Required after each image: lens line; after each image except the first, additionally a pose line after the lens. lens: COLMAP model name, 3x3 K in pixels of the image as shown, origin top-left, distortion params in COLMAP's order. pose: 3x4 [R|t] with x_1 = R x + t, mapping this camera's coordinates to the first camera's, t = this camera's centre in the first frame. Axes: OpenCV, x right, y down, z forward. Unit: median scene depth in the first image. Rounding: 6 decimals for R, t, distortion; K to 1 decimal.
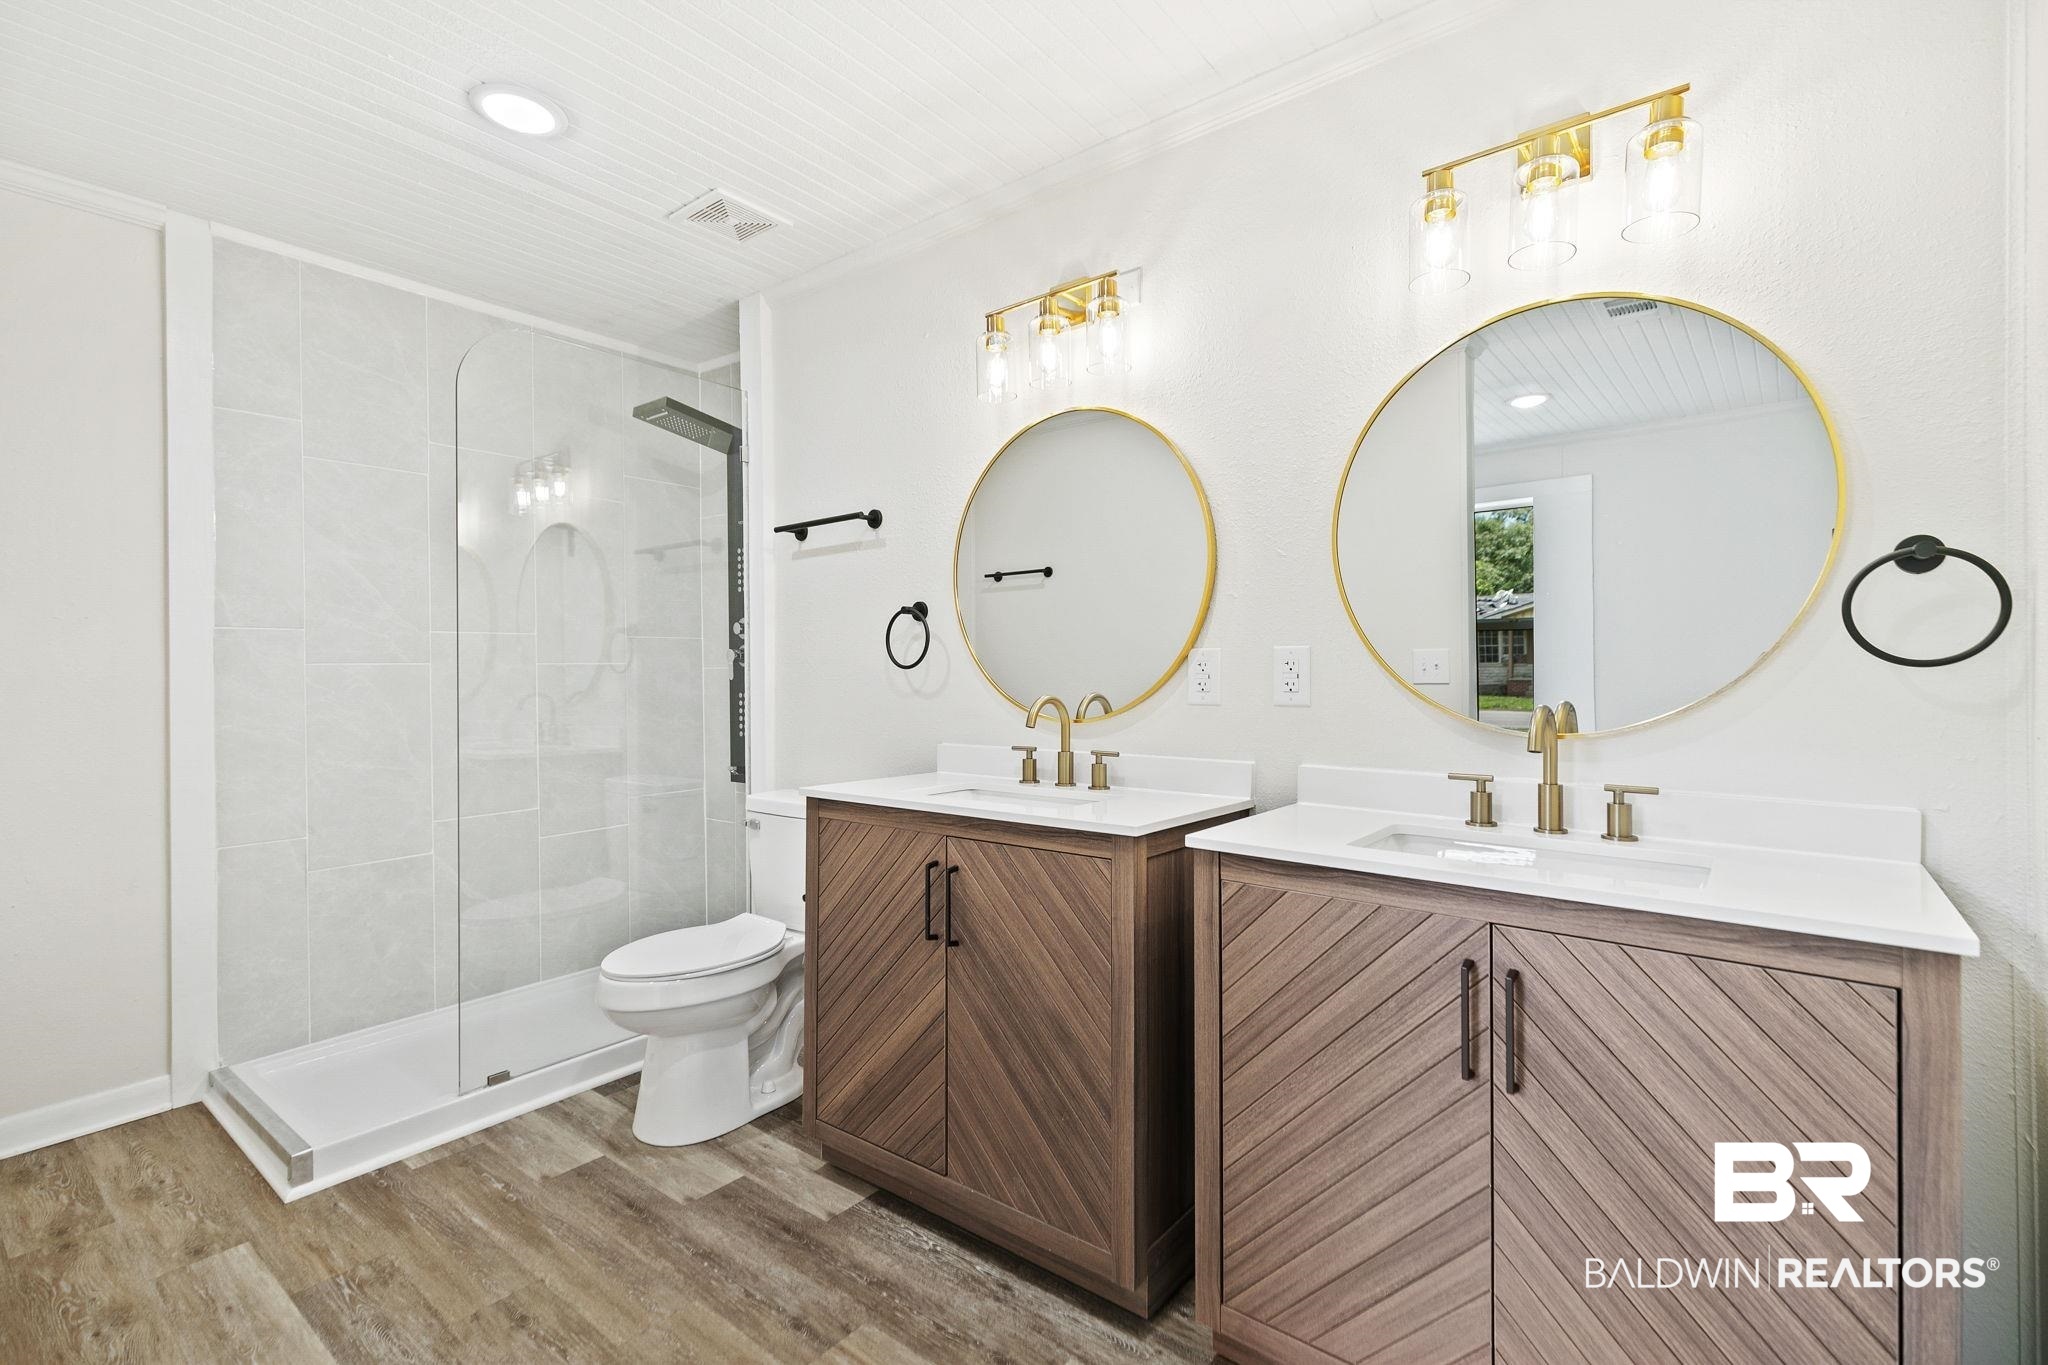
lens RADIAL K [[923.6, 0, 1021.2], [0, 923.6, 669.2], [0, 0, 1]] dist [0.004278, -0.000490]
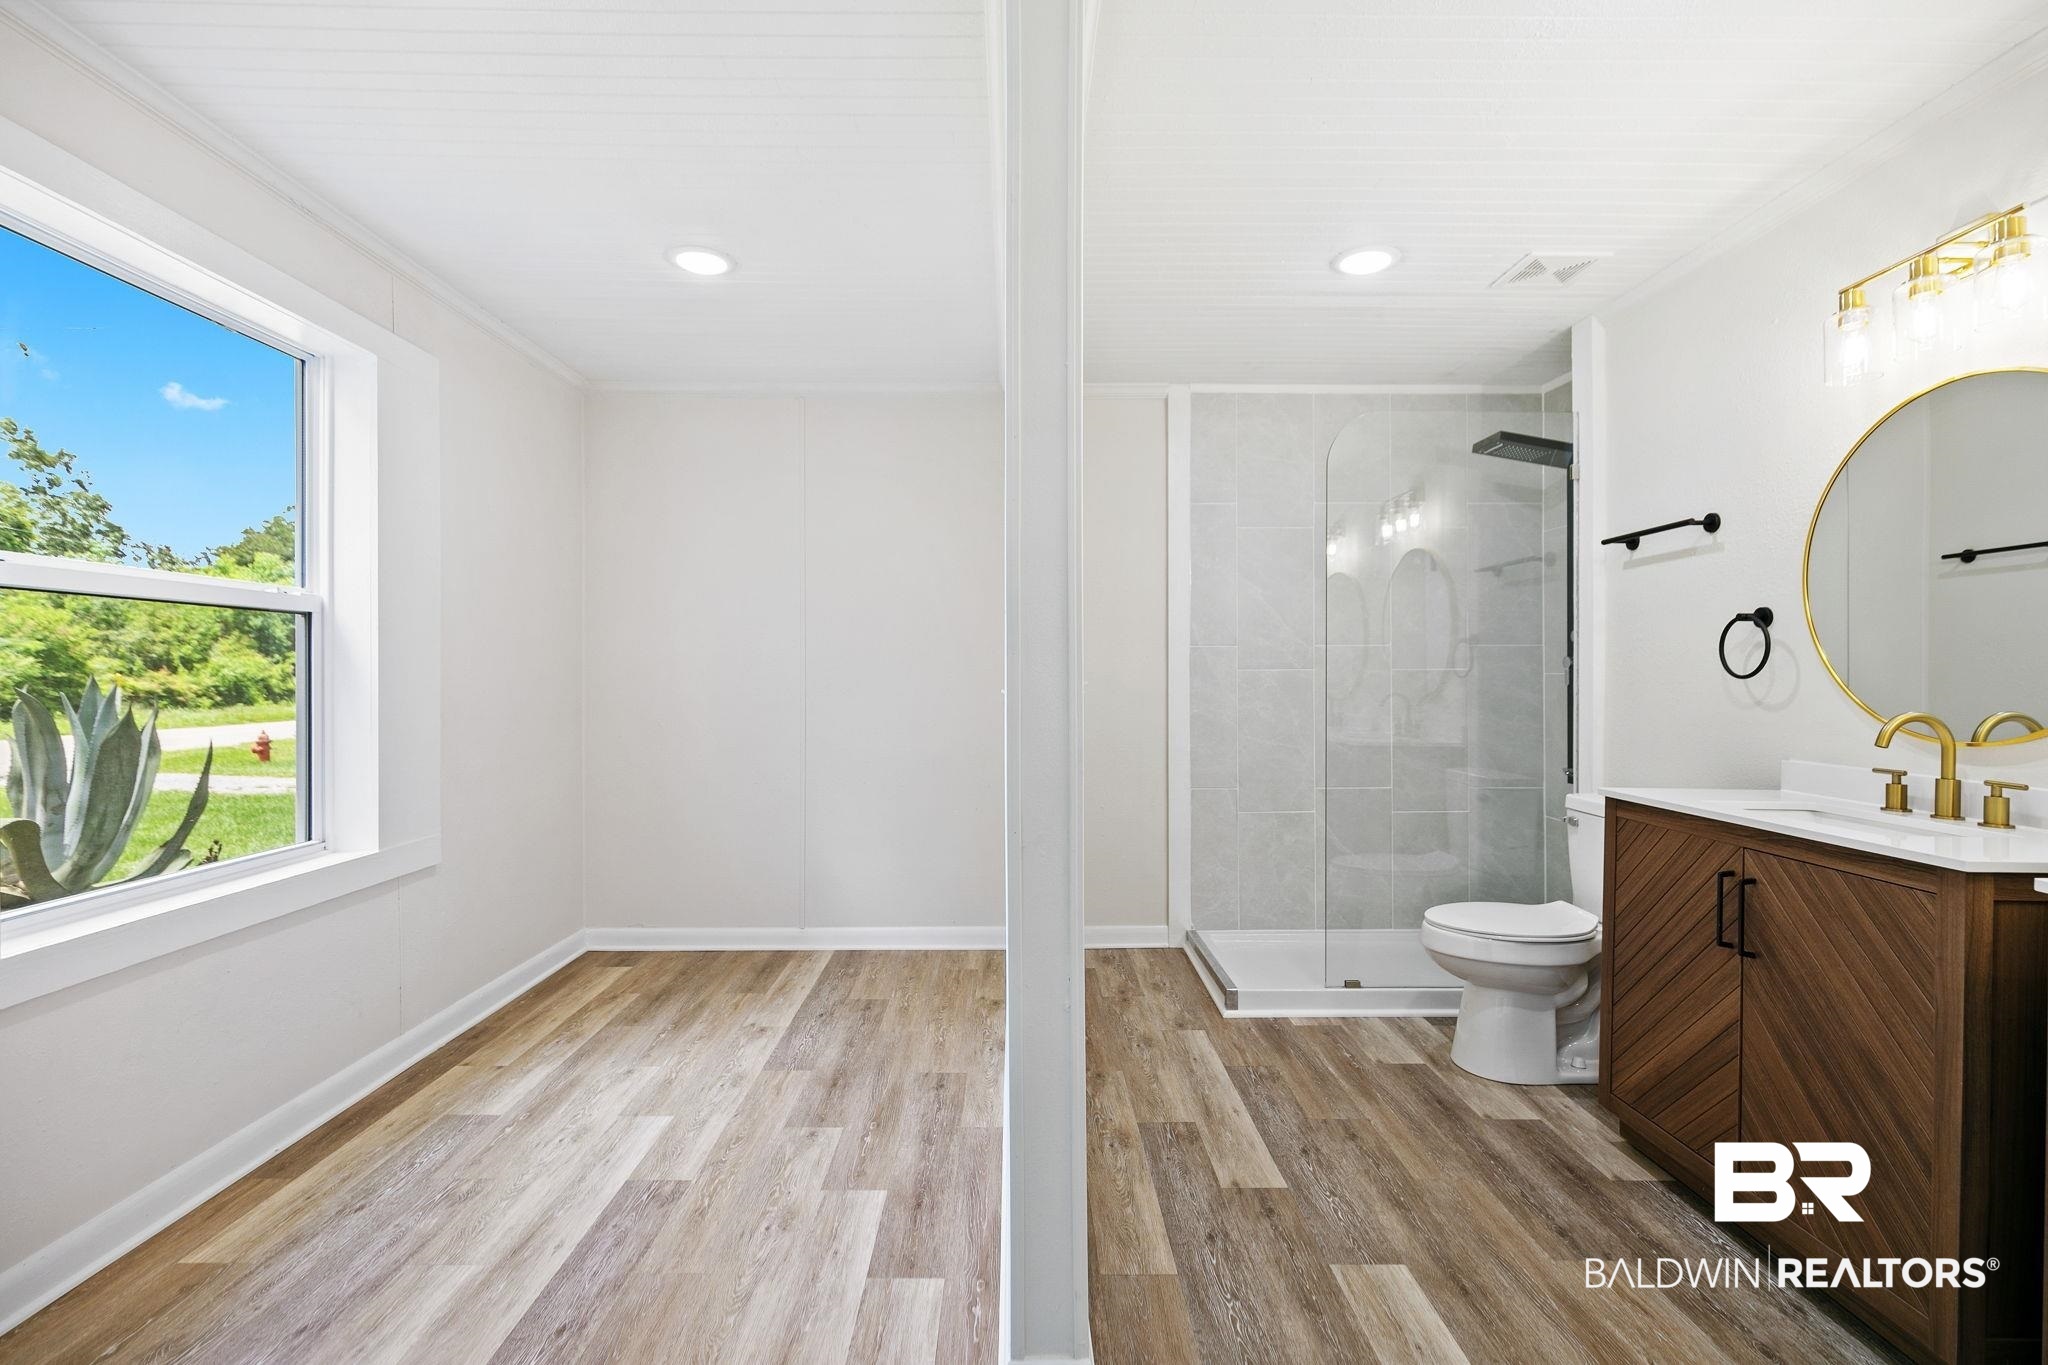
lens RADIAL K [[925.3, 0, 1019.1], [0, 925.3, 675.0], [0, 0, 1]] dist [-0.002448, -0.000219]
pose [[0.621397, 0.009754, -0.783435, 0.179868], [-0.003143, 0.999945, 0.009957, -0.012767], [0.783489, -0.003725, 0.621394, -0.204282]]
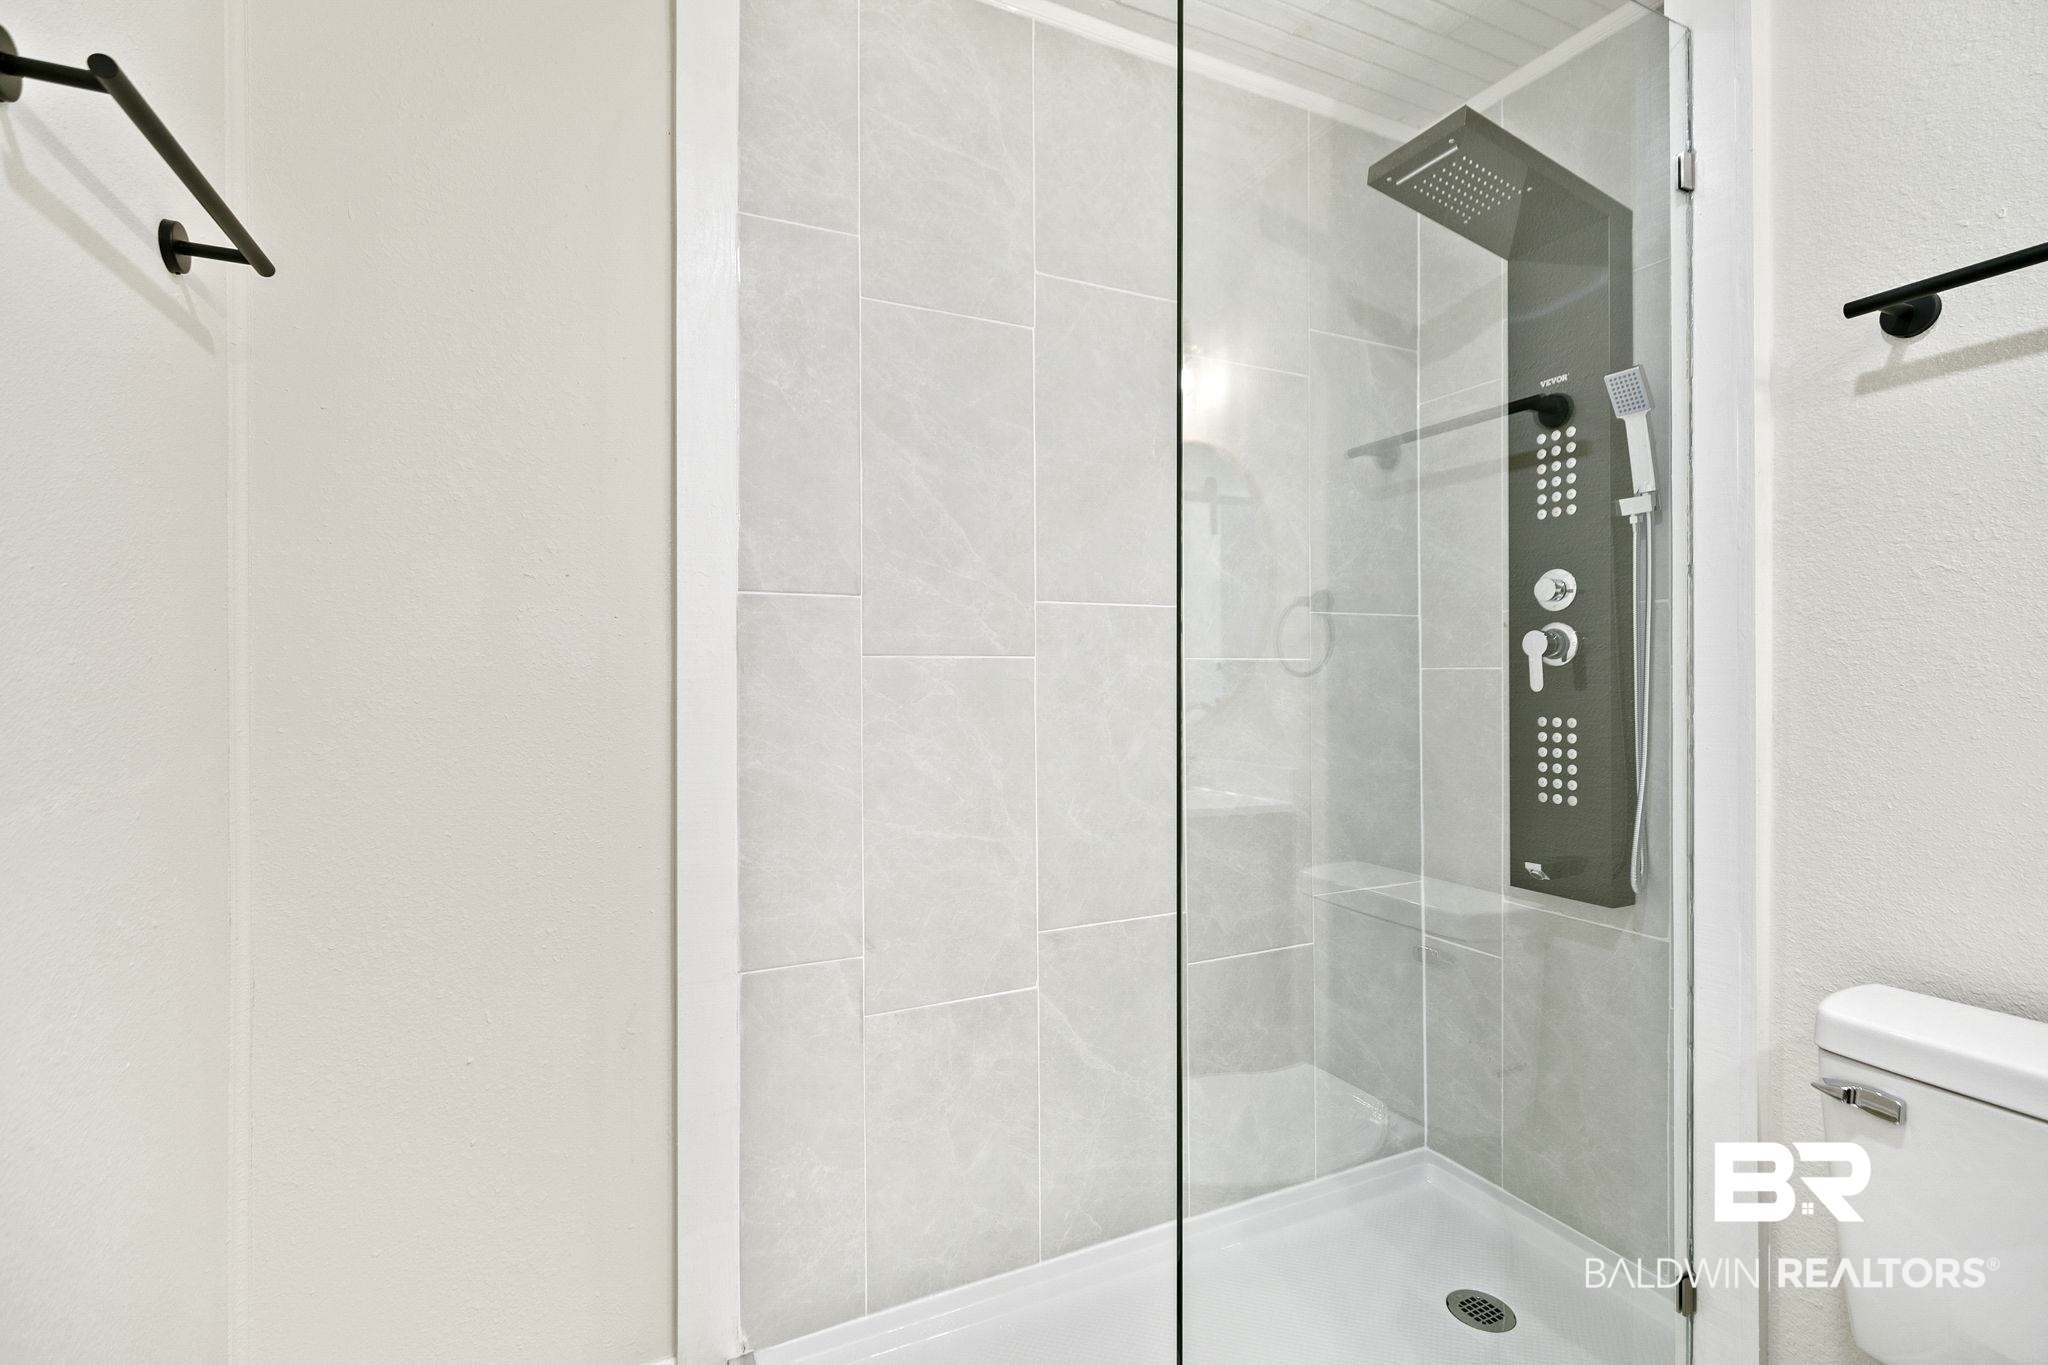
lens RADIAL K [[919.3, 0, 1018.7], [0, 919.3, 682.9], [0, 0, 1]] dist [0.001144, 0.000016]
pose [[0.891897, 0.011193, -0.452100, -0.503319], [-0.007029, 0.999916, 0.010888, 0.004754], [0.452184, -0.006533, 0.891901, 0.627827]]
